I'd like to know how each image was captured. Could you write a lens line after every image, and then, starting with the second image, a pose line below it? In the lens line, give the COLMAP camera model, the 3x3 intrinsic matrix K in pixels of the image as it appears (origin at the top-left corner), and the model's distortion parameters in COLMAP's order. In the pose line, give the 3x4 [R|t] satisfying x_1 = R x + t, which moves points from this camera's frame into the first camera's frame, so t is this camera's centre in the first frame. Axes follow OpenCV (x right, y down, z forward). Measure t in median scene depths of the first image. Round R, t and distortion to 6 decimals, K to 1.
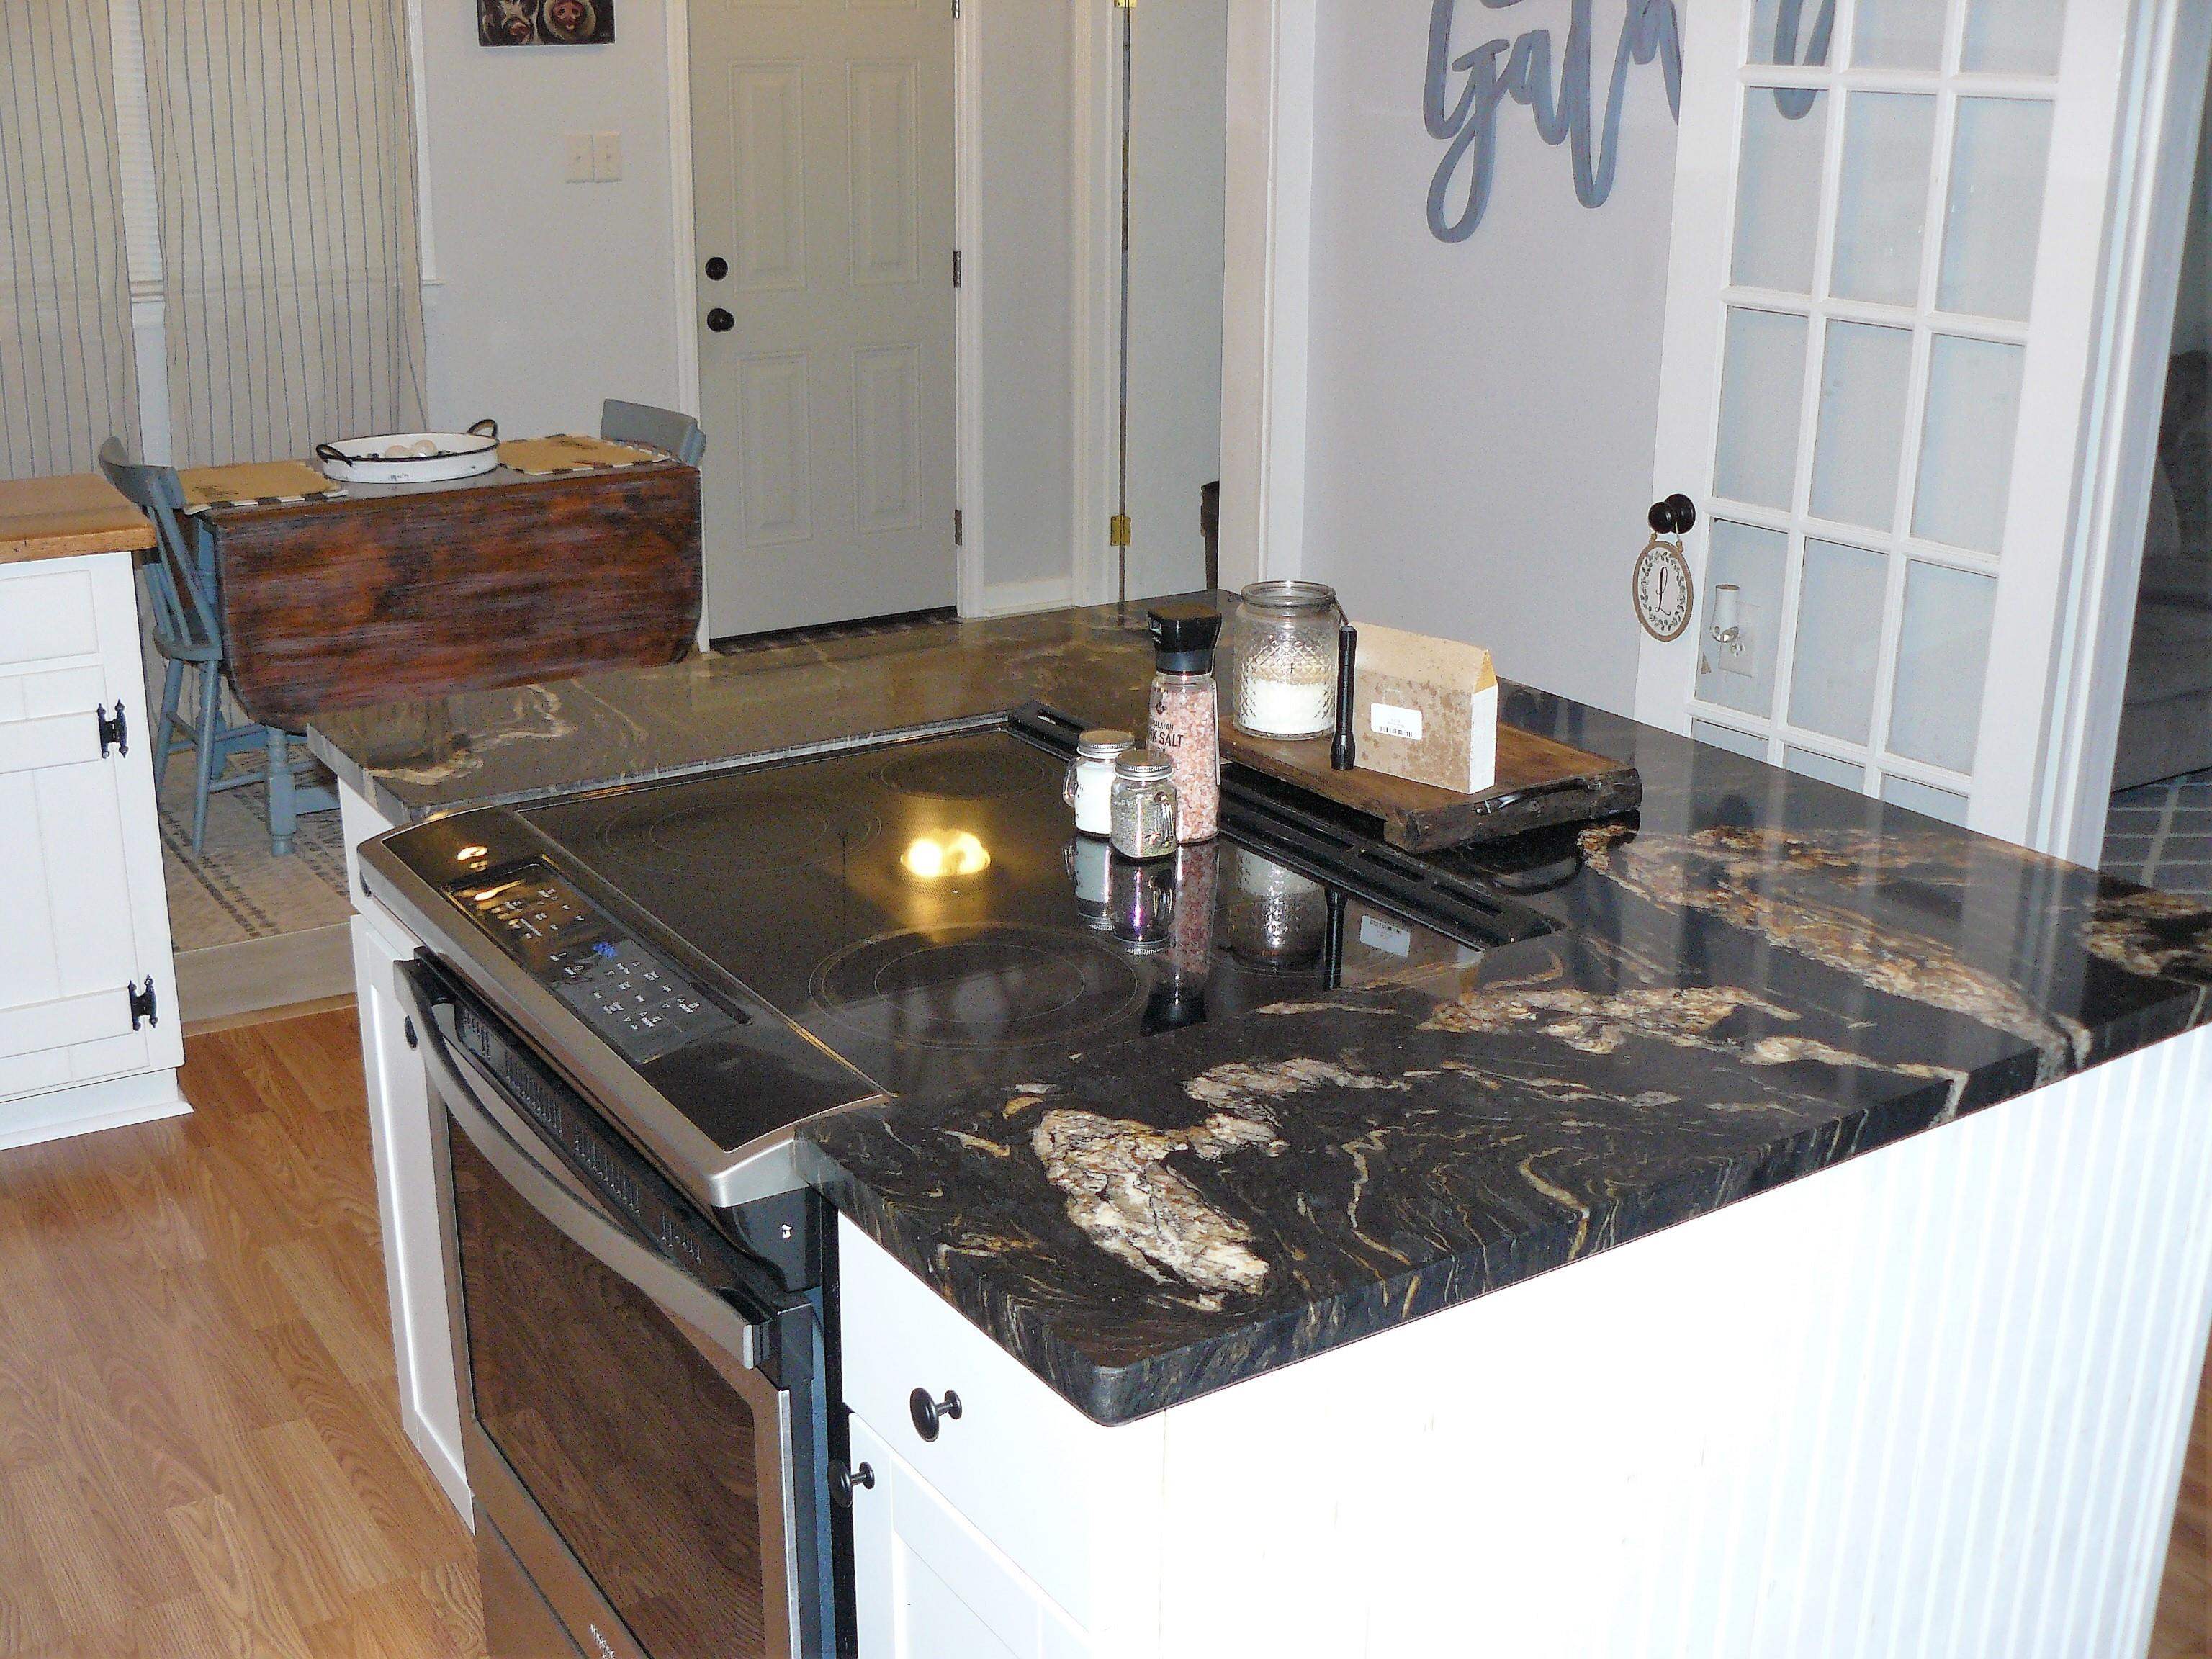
lens RADIAL K [[2349.8, 0, 1106.0], [0, 2349.8, 829.5], [0, 0, 1]] dist [-0.149862, 0.008158]
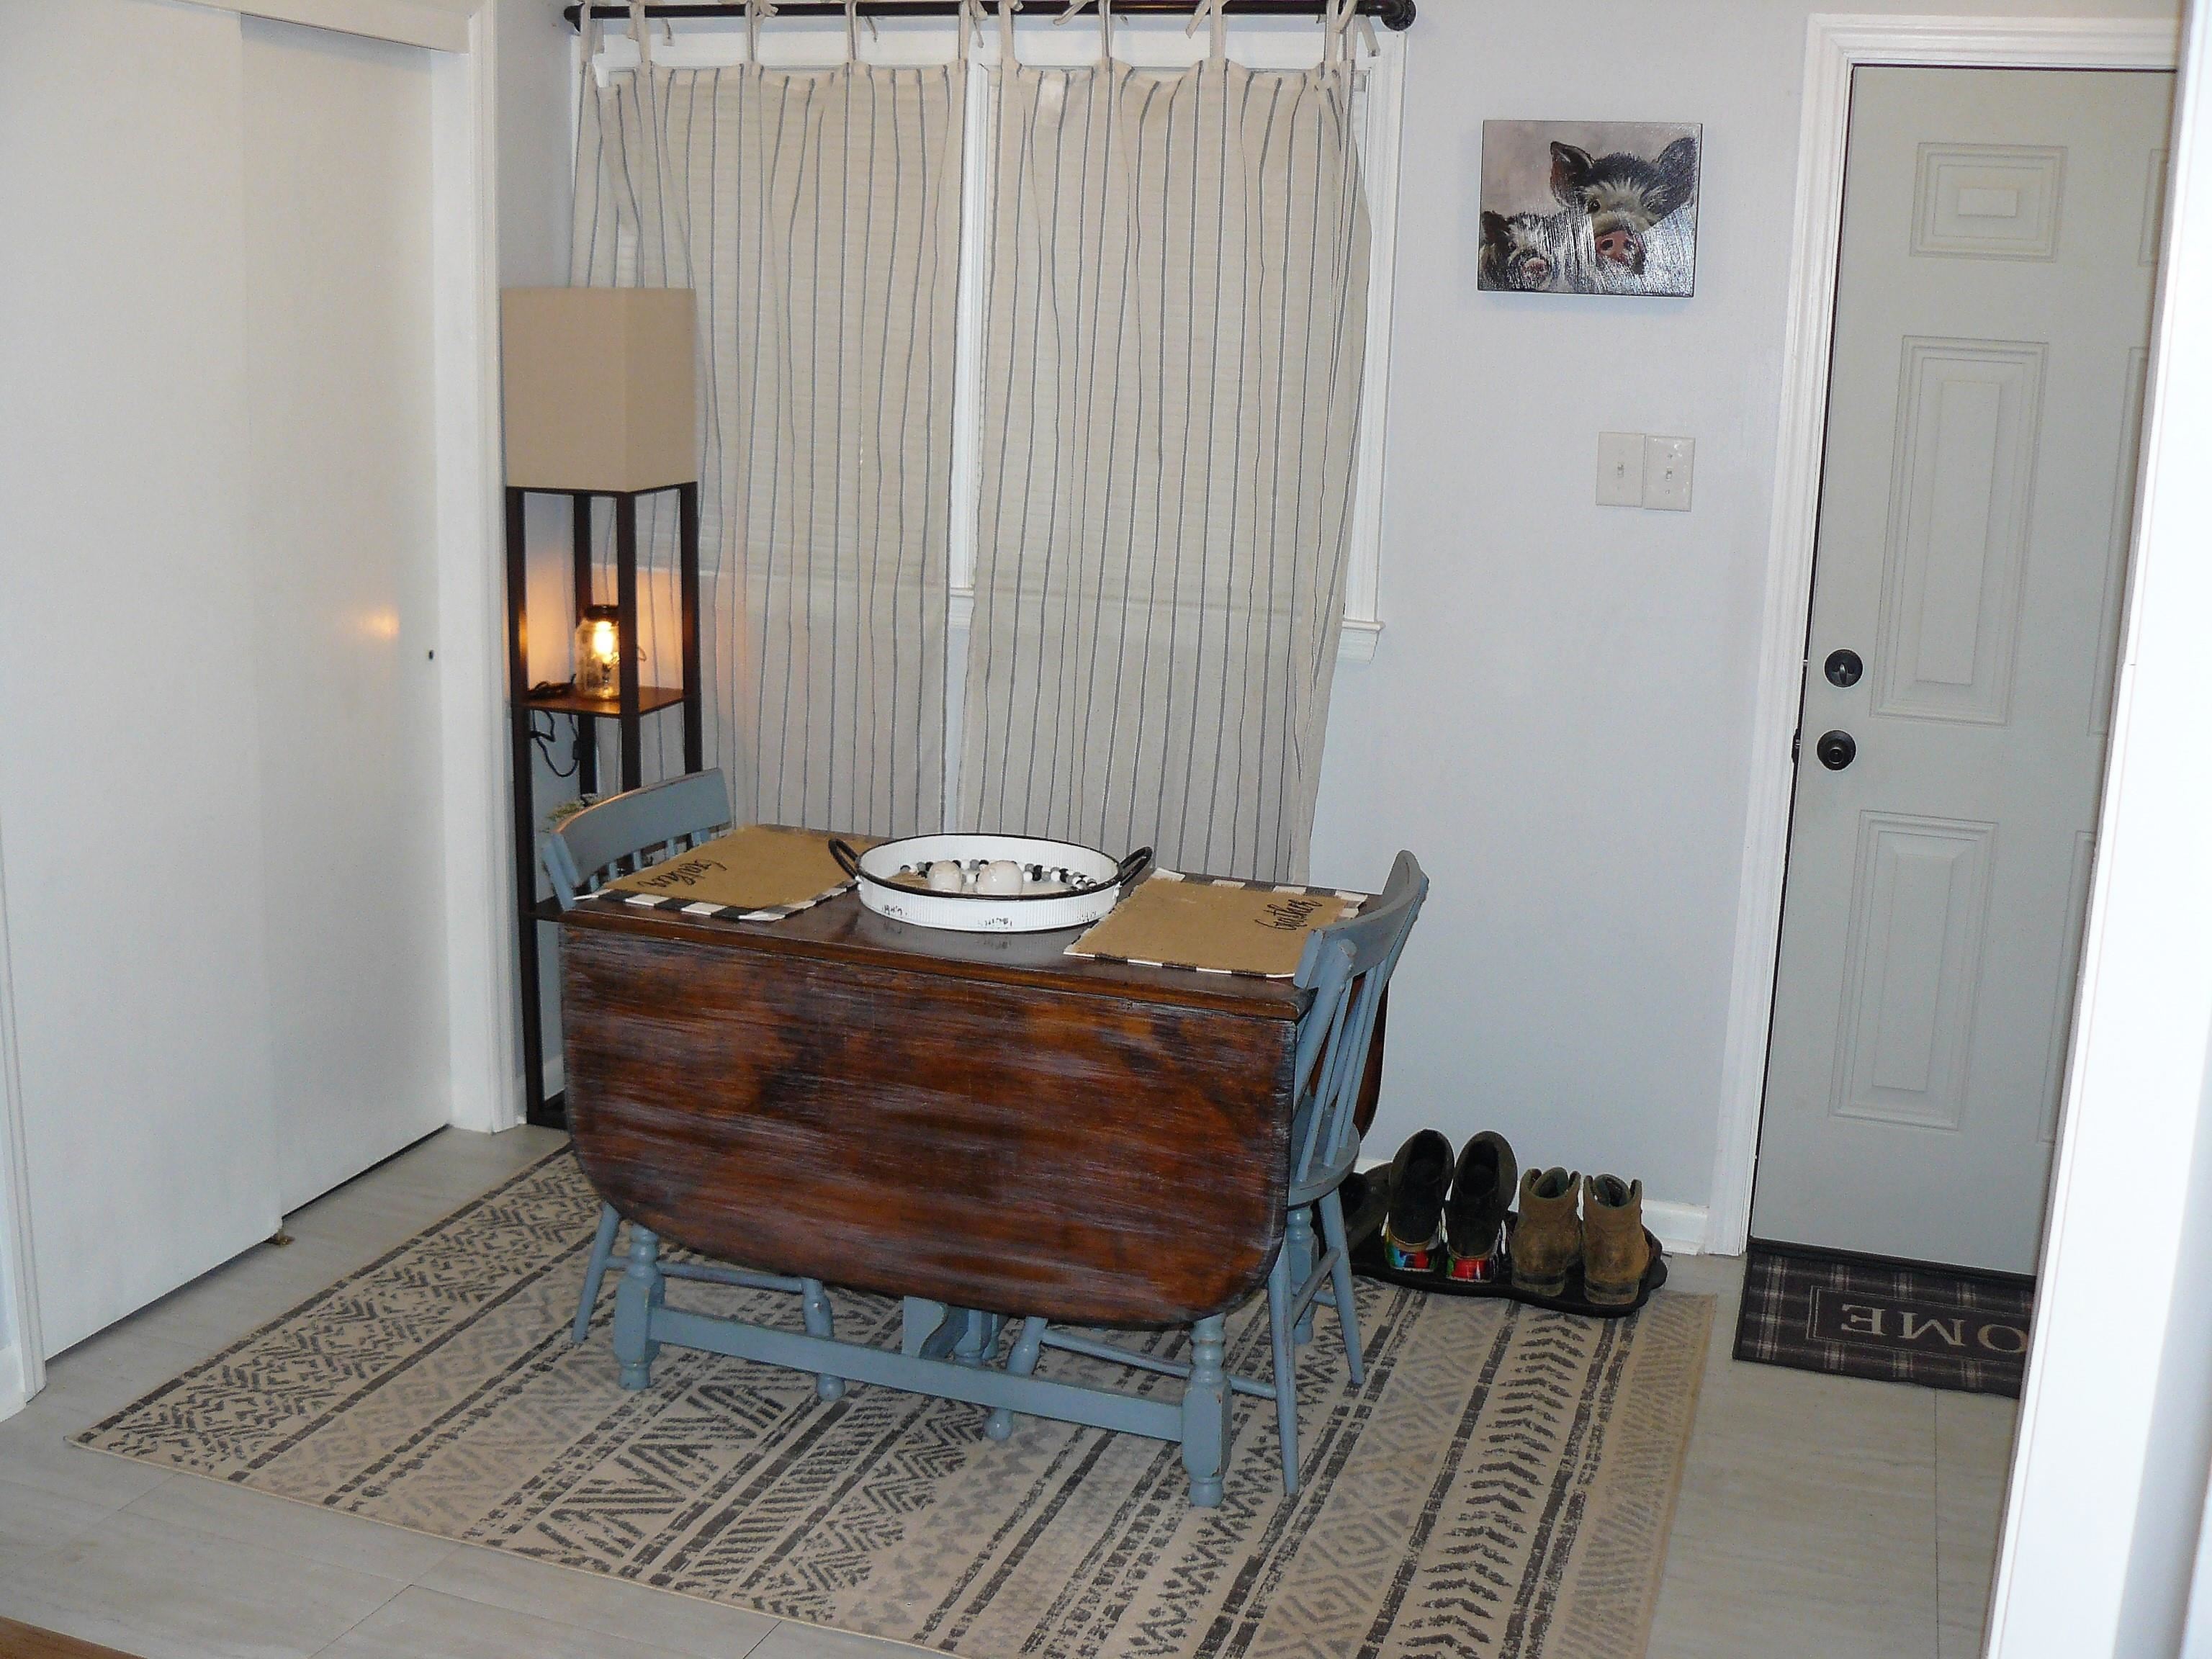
lens RADIAL K [[2349.8, 0, 1106.0], [0, 2349.8, 829.5], [0, 0, 1]] dist [-0.149862, 0.008158]
pose [[0.617037, 0.186401, -0.764539, 0.242115], [-0.272868, 0.961945, 0.014307, -0.200241], [0.738112, 0.199790, 0.644418, 0.601211]]
